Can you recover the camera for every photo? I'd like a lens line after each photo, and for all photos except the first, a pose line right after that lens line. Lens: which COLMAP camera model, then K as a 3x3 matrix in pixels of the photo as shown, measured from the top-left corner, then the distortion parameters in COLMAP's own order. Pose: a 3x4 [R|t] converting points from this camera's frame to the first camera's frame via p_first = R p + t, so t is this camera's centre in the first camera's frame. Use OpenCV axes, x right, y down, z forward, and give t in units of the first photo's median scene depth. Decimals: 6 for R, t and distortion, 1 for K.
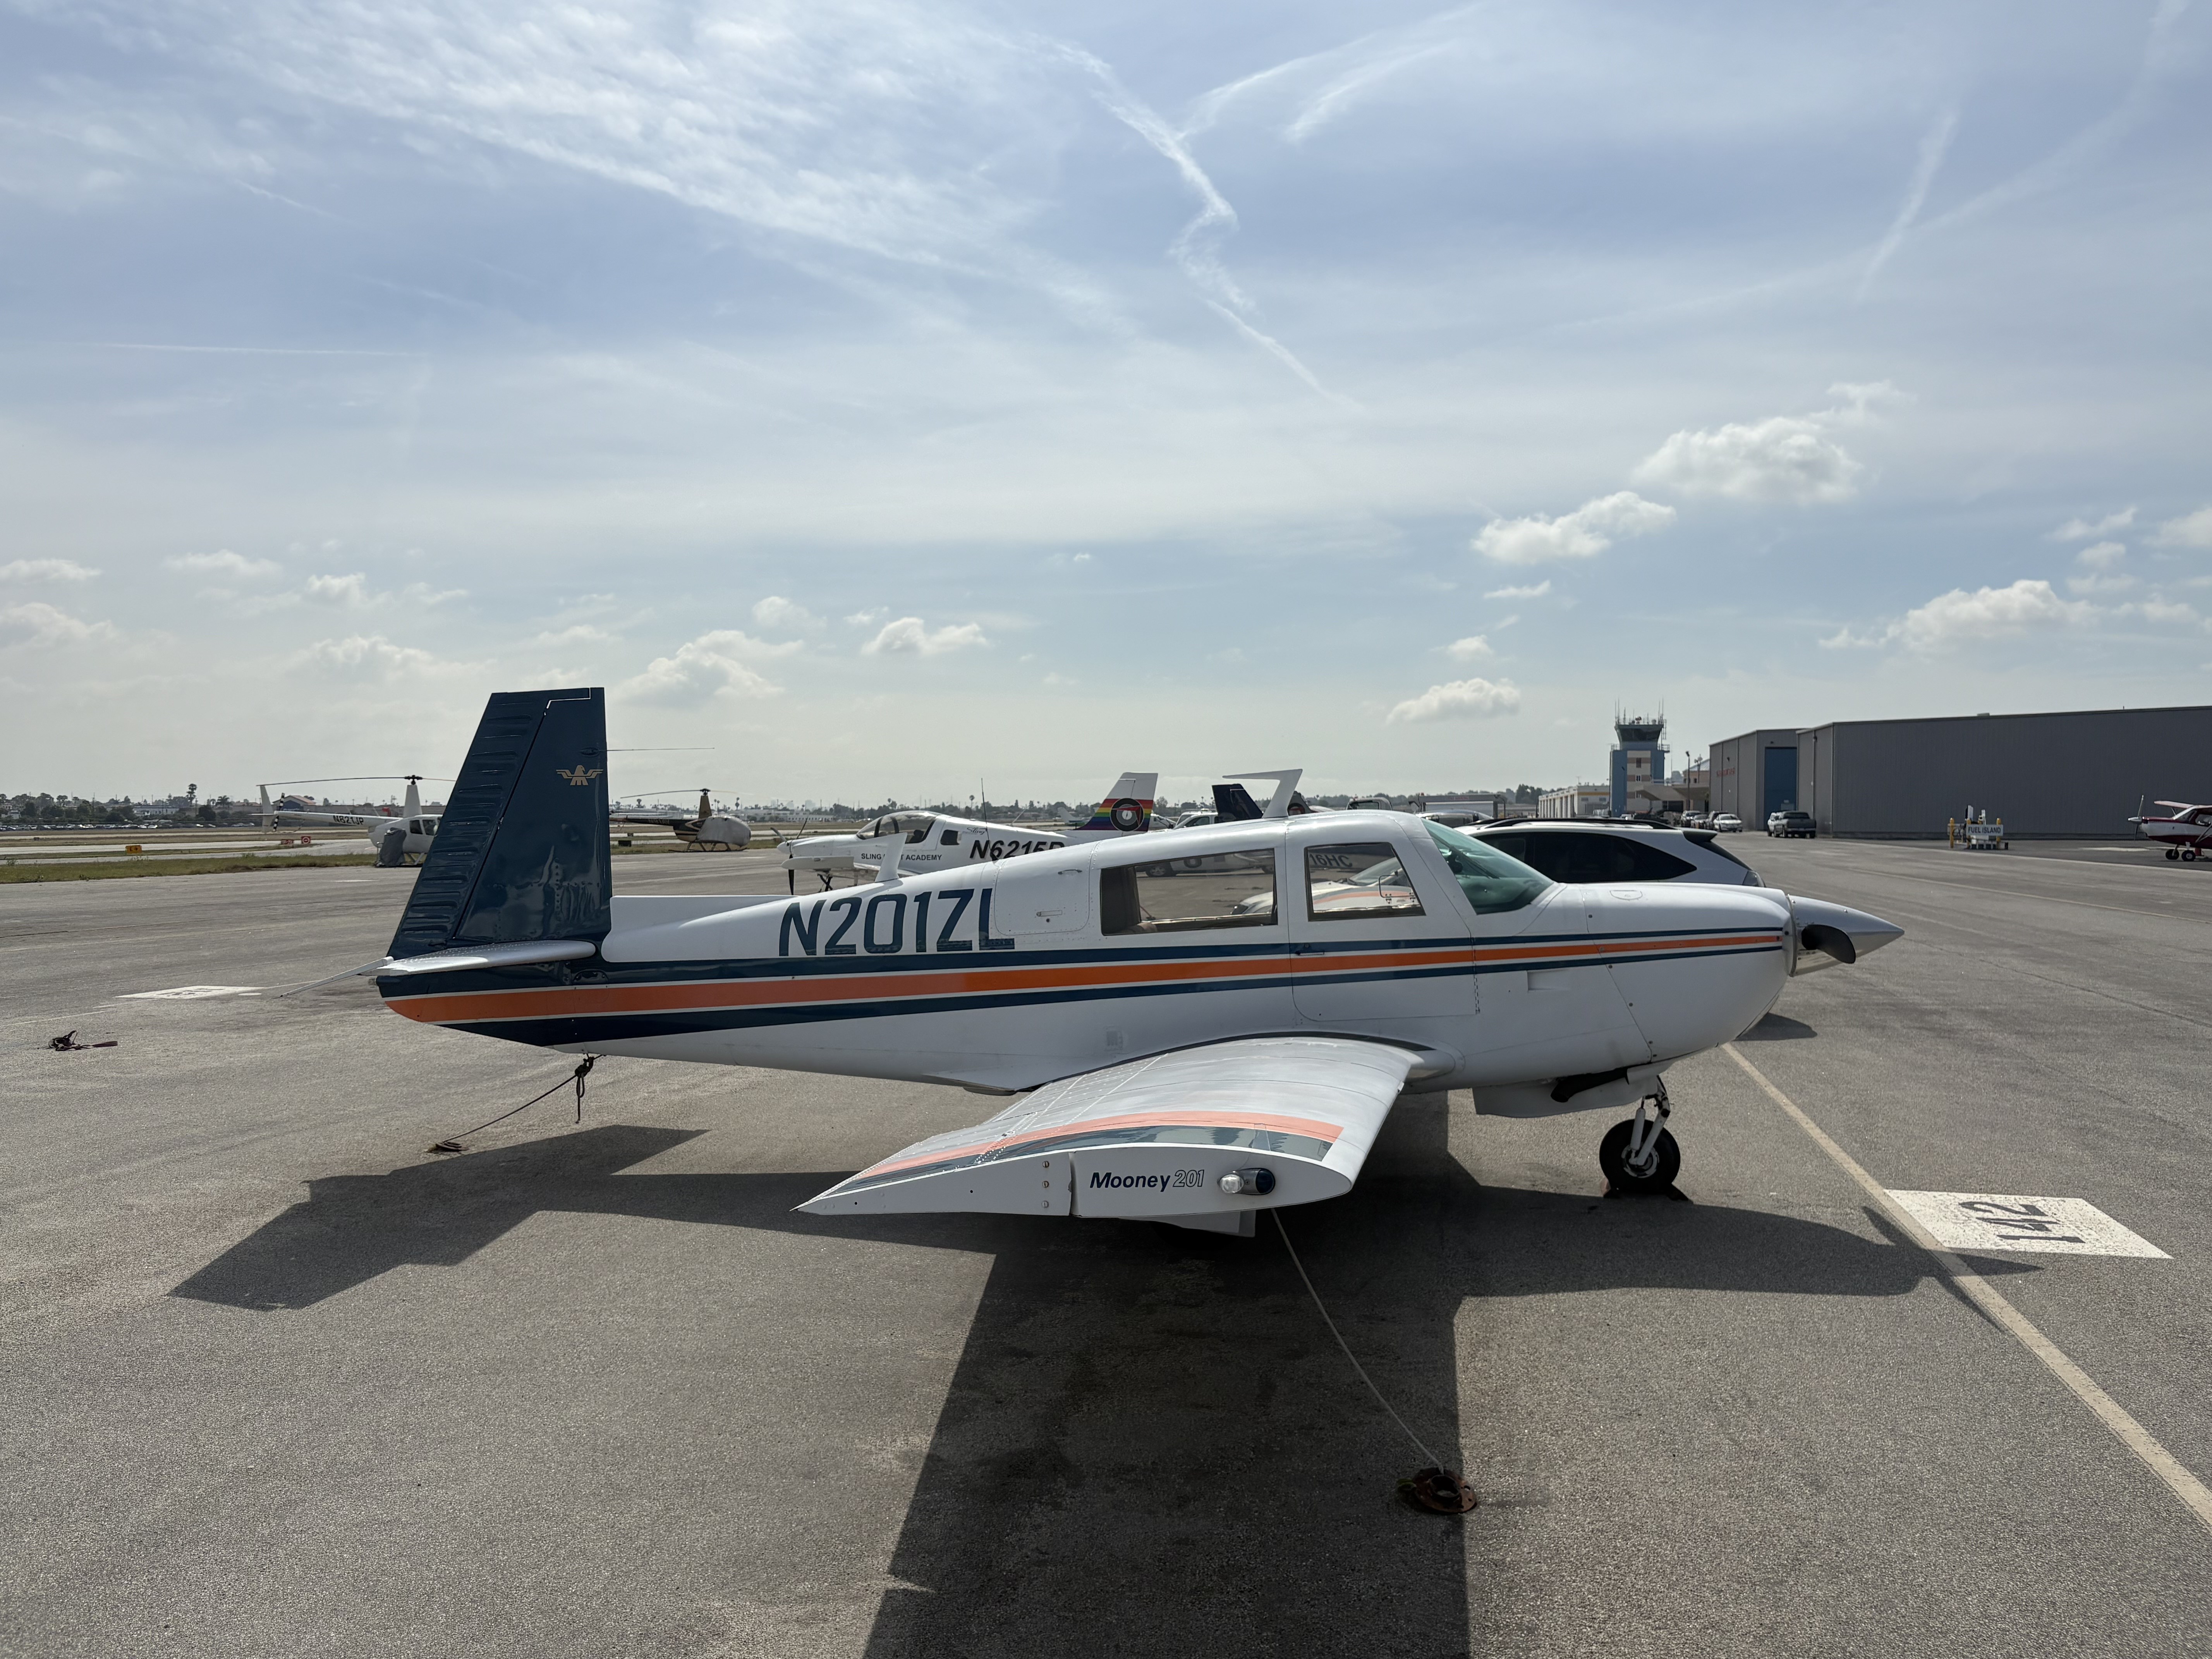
lens RADIAL K [[1722.4, 0, 1108.6], [0, 1722.4, 833.8], [0, 0, 1]] dist [0.025433, 0.002762]
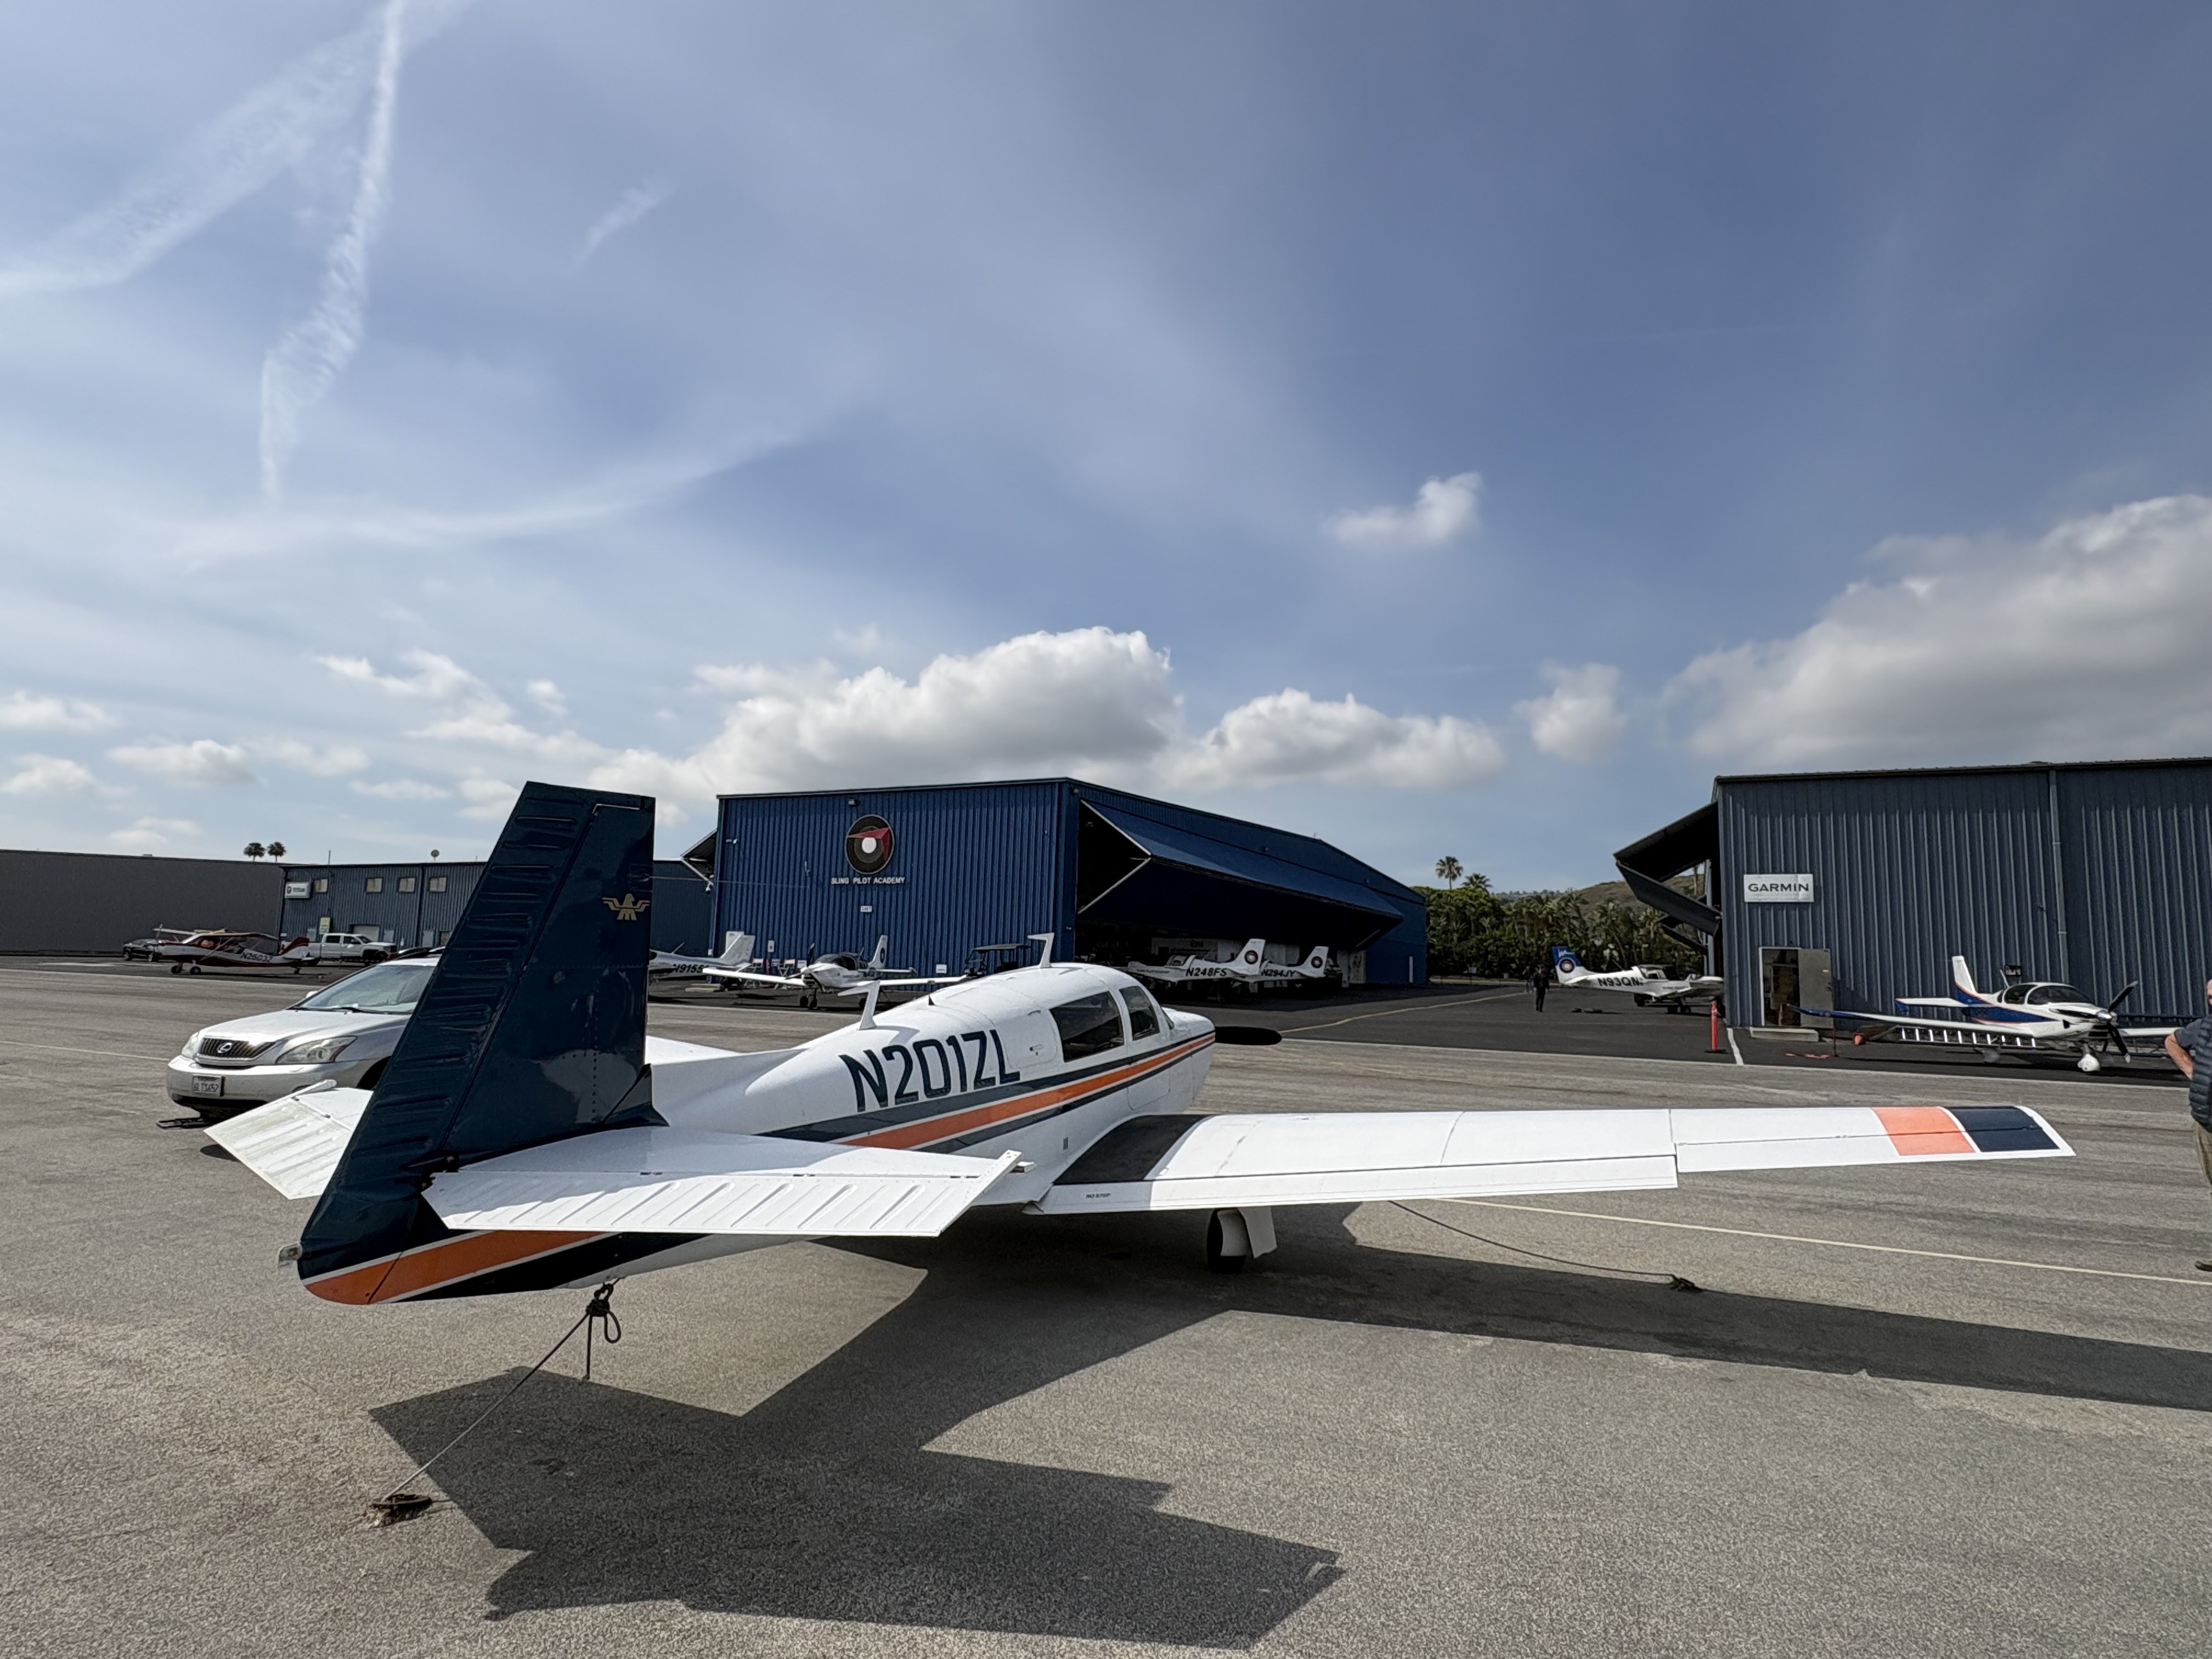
lens RADIAL K [[1187.8, 0, 1104.5], [0, 1187.8, 815.5], [0, 0, 1]] dist [0.000096, 0.000408]
pose [[0.232061, 0.126321, 0.964464, -0.817885], [-0.015623, 0.991888, -0.126154, -0.011590], [-0.972576, 0.014207, 0.232152, 0.712801]]
